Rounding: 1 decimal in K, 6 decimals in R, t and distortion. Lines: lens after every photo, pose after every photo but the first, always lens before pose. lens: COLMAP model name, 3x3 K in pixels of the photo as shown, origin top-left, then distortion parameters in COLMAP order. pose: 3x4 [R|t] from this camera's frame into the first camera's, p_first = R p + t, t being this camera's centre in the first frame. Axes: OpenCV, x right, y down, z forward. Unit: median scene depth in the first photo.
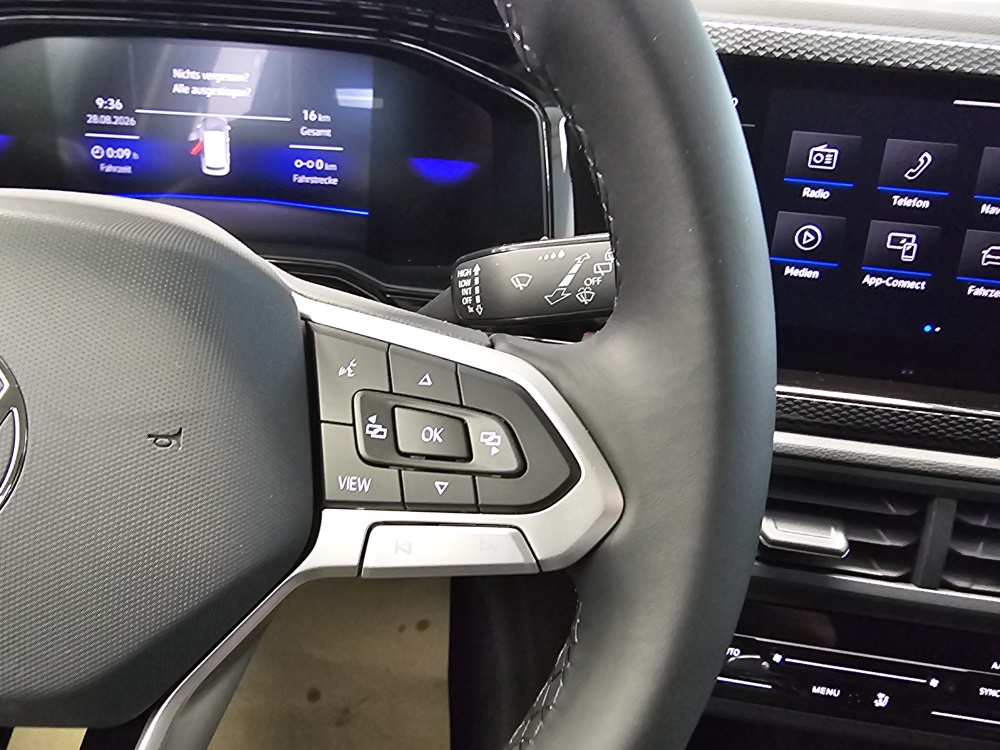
lens RADIAL K [[681.9, 0, 399.5], [0, 681.9, 380.5], [0, 0, 1]] dist [0.002547, -0.003793]
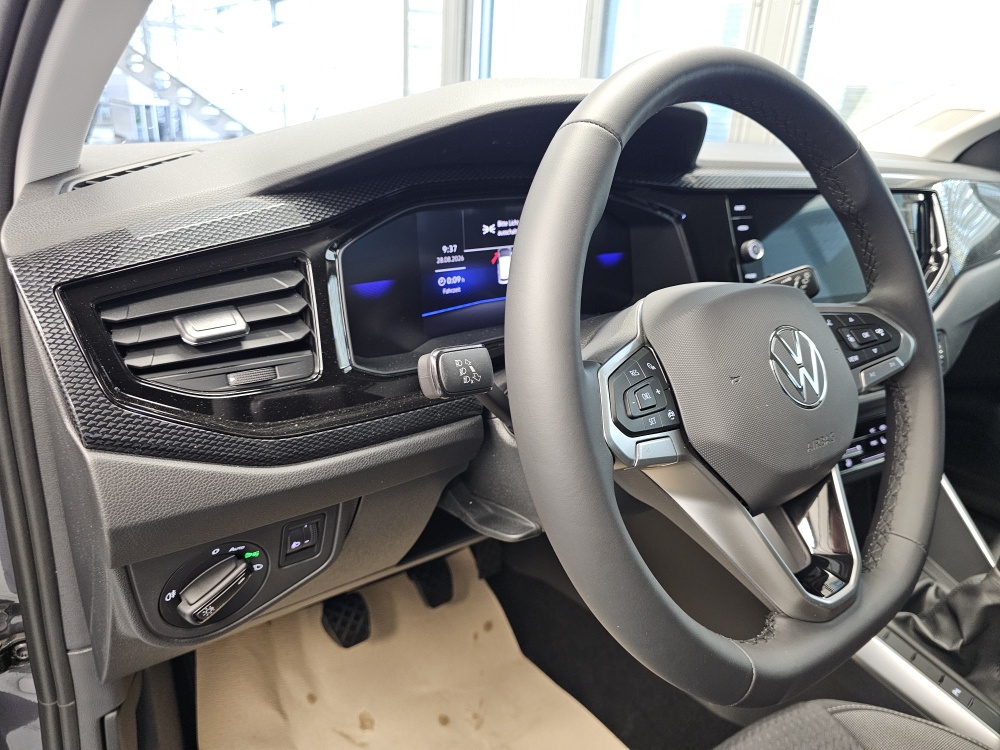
lens RADIAL K [[683.2, 0, 496.3], [0, 683.2, 369.1], [0, 0, 1]] dist [0.064005, -0.074363]
pose [[0.789056, -0.232211, 0.568743, -1.483308], [0.304579, 0.951883, -0.033922, -0.083314], [-0.533500, 0.199994, 0.821815, -0.284681]]
